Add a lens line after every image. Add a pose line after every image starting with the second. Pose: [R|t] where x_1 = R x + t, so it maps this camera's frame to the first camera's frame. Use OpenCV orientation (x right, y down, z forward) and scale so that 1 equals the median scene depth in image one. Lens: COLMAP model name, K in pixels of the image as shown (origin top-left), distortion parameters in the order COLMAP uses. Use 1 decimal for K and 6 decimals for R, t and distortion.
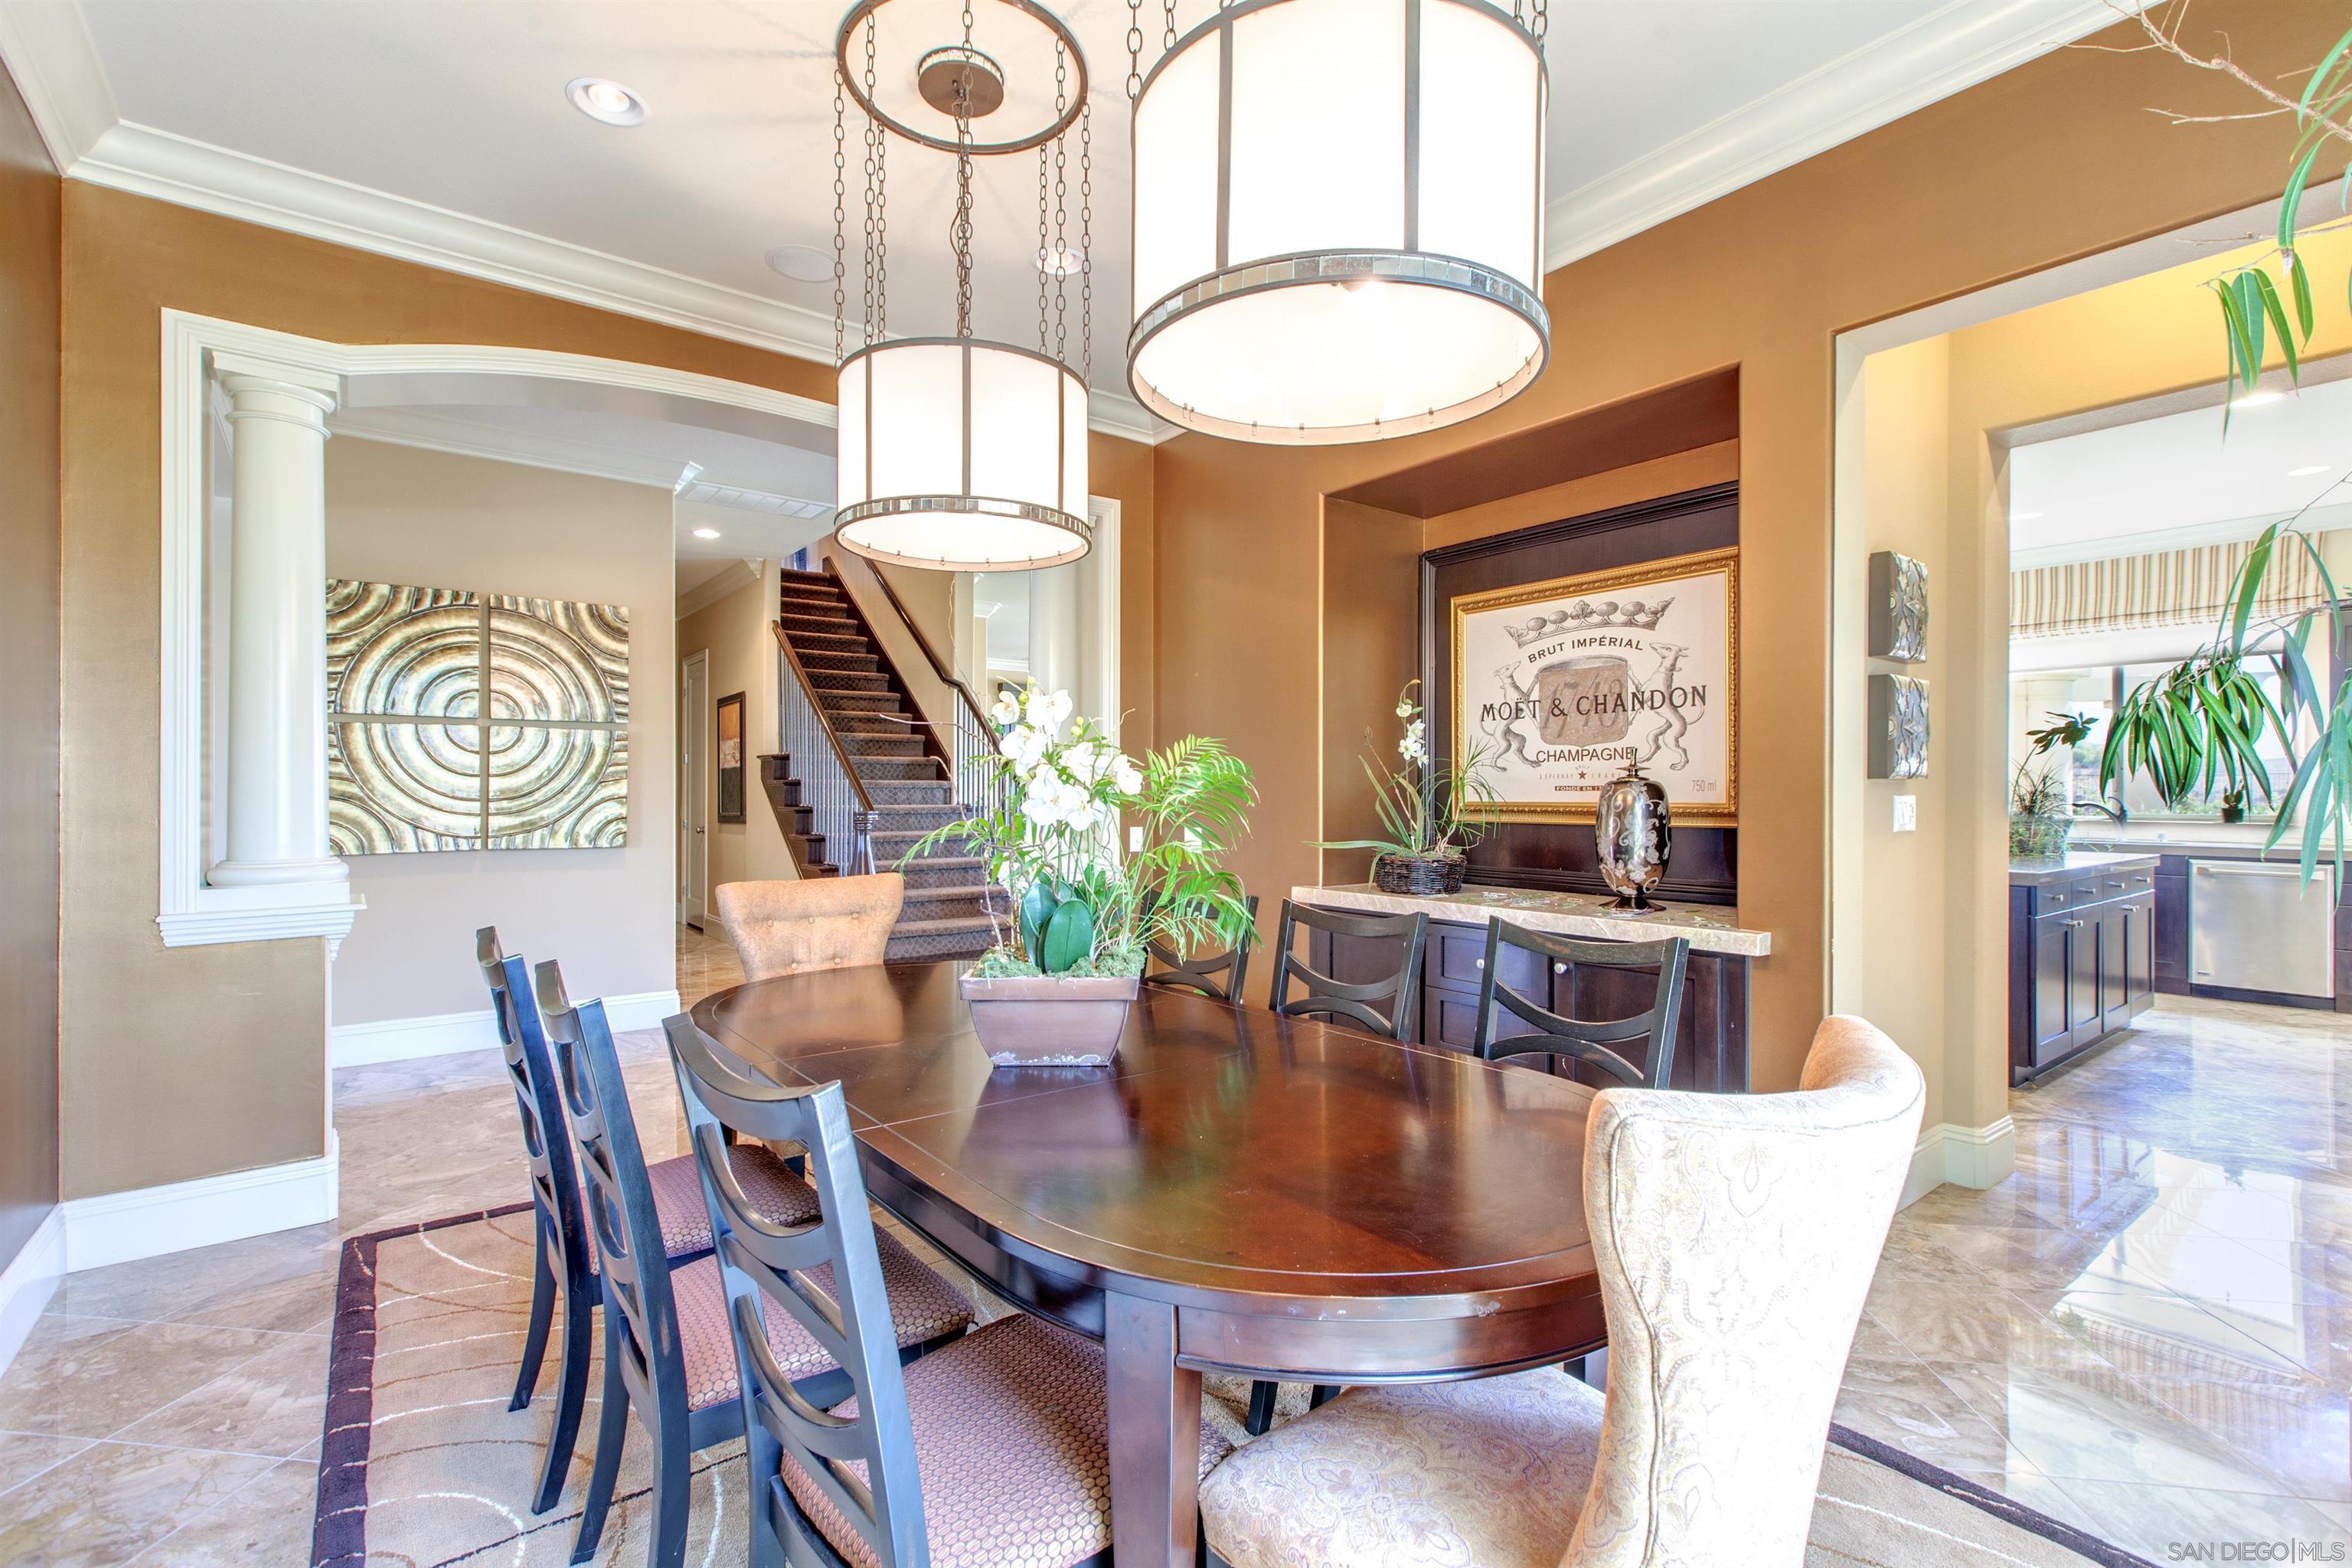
lens RADIAL K [[1047.8, 0, 1172.1], [0, 1047.8, 782.7], [0, 0, 1]] dist [0.014682, -0.002622]
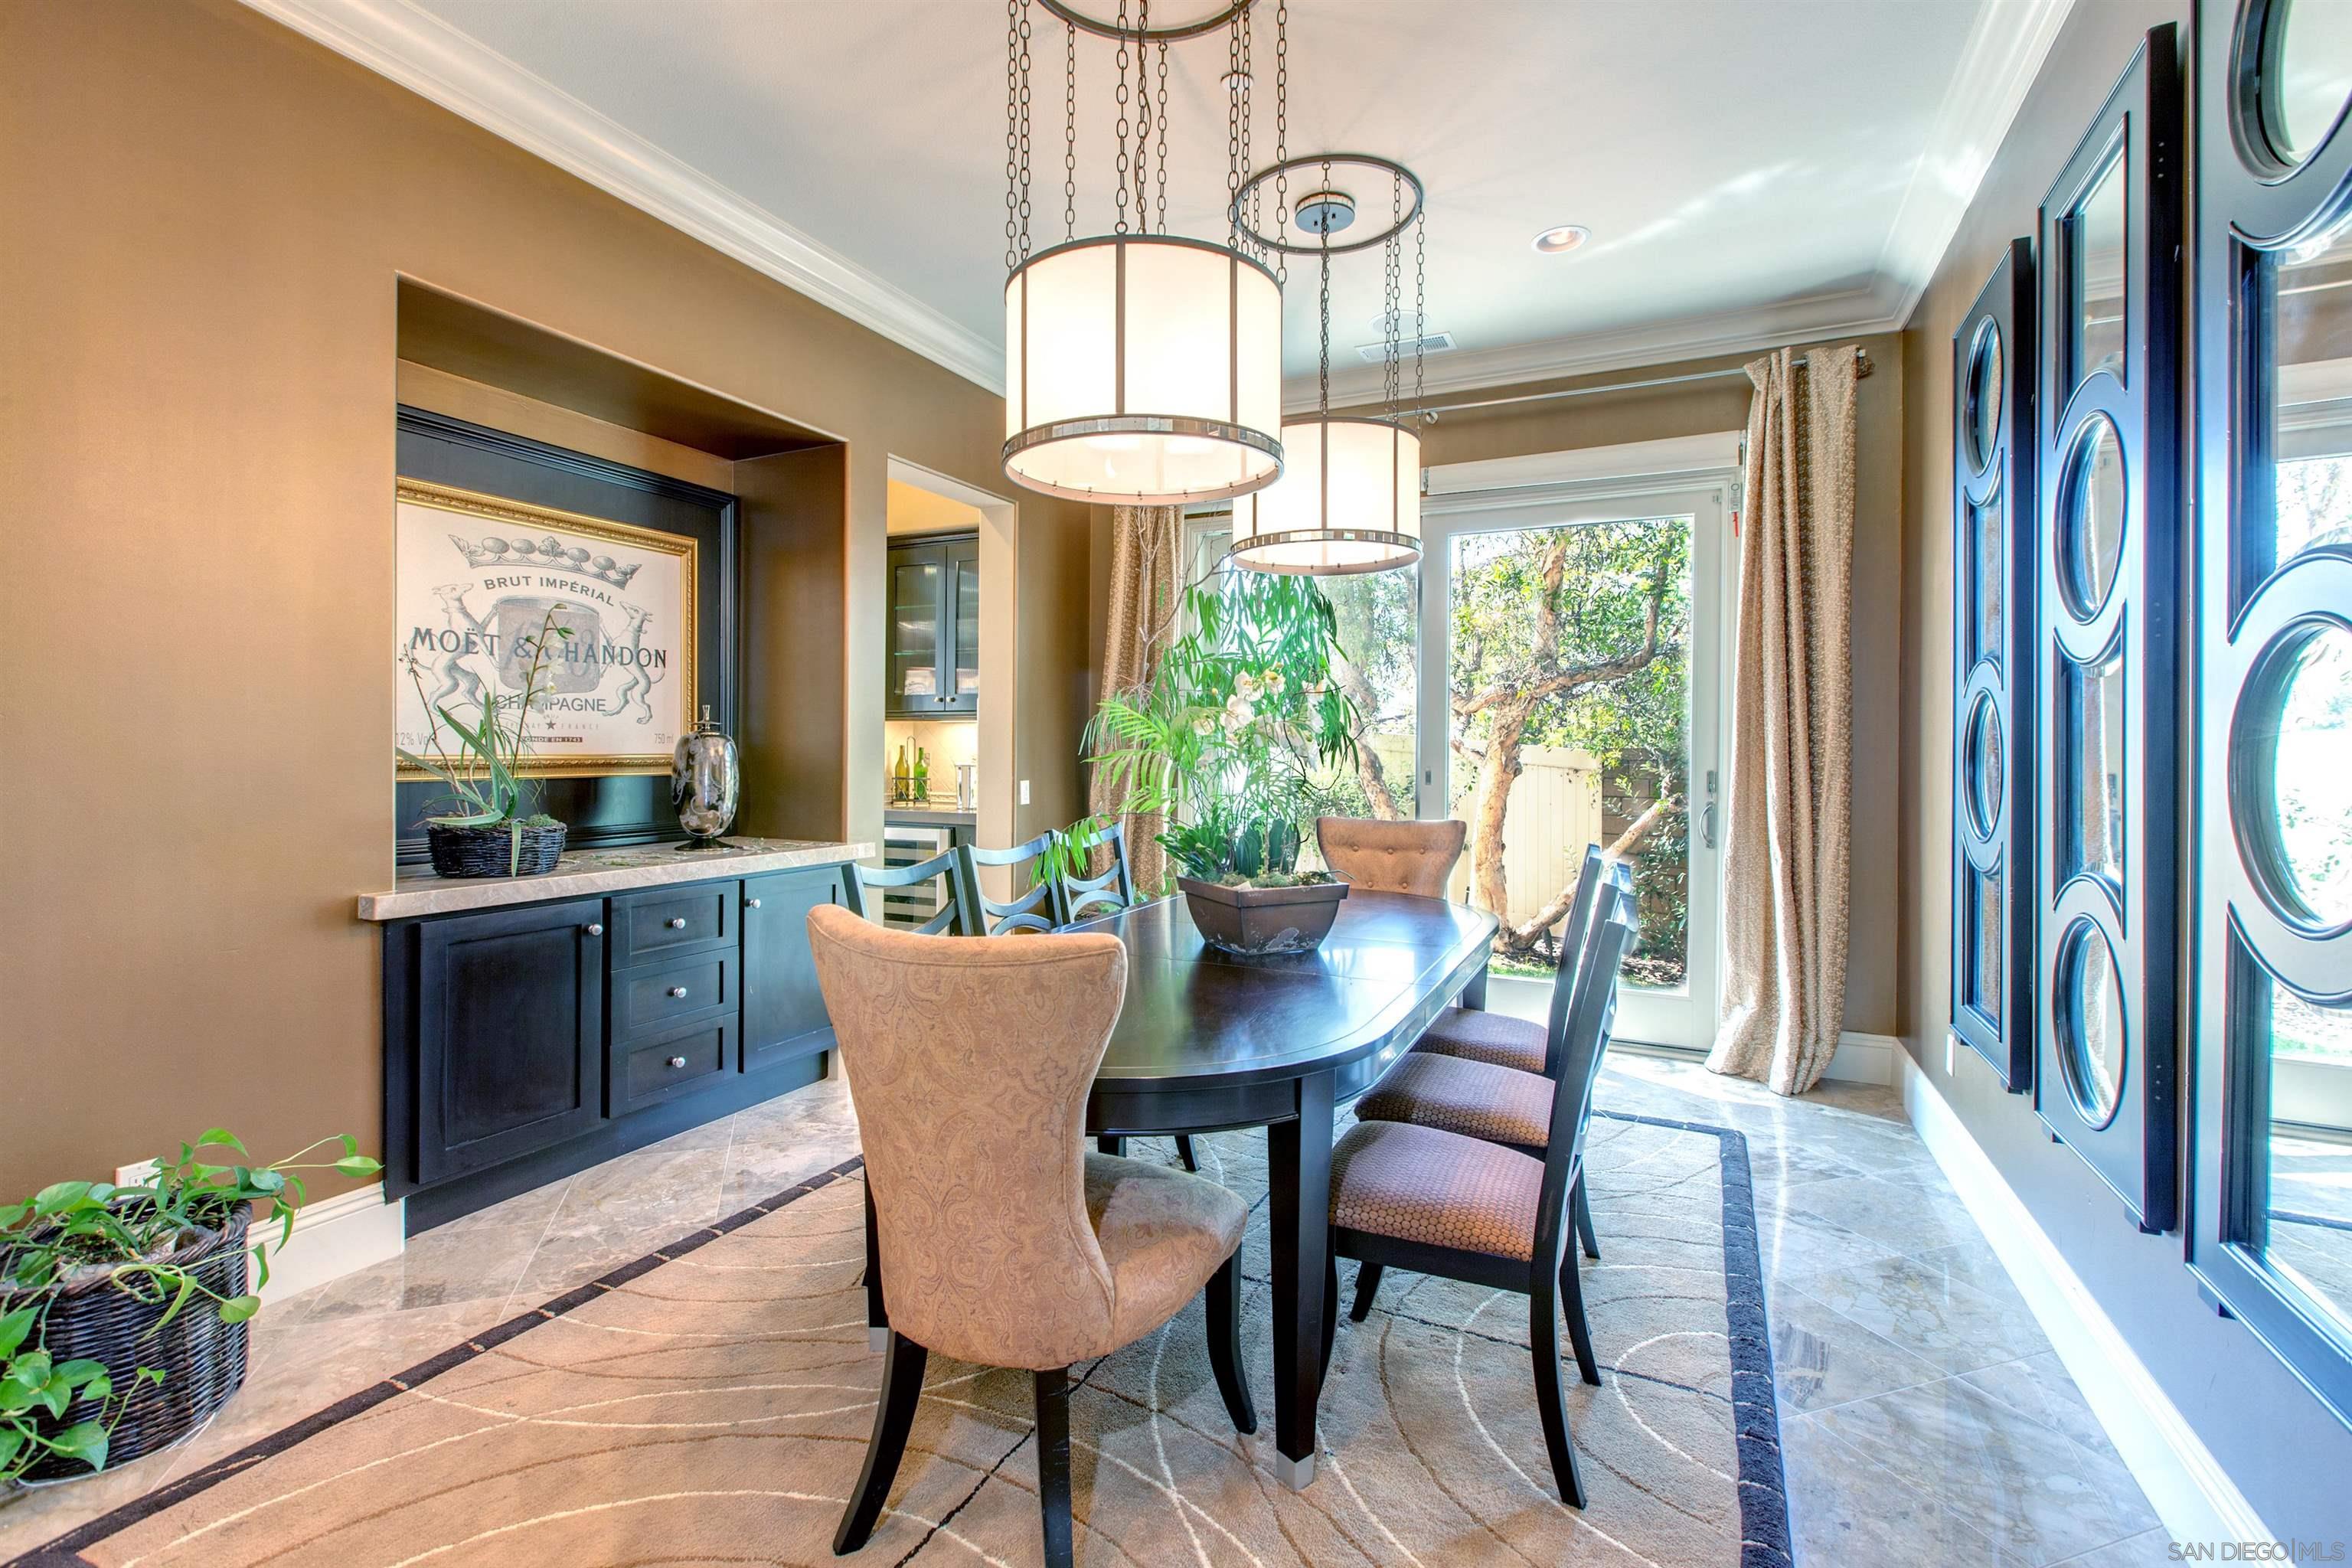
lens RADIAL K [[1047.8, 0, 1172.8], [0, 1047.8, 766.6], [0, 0, 1]] dist [0.014682, -0.002622]
pose [[-0.429816, -0.011705, 0.902841, -0.687264], [-0.007960, 0.999926, 0.009174, 0.016479], [-0.902882, -0.003243, -0.429877, 0.904940]]
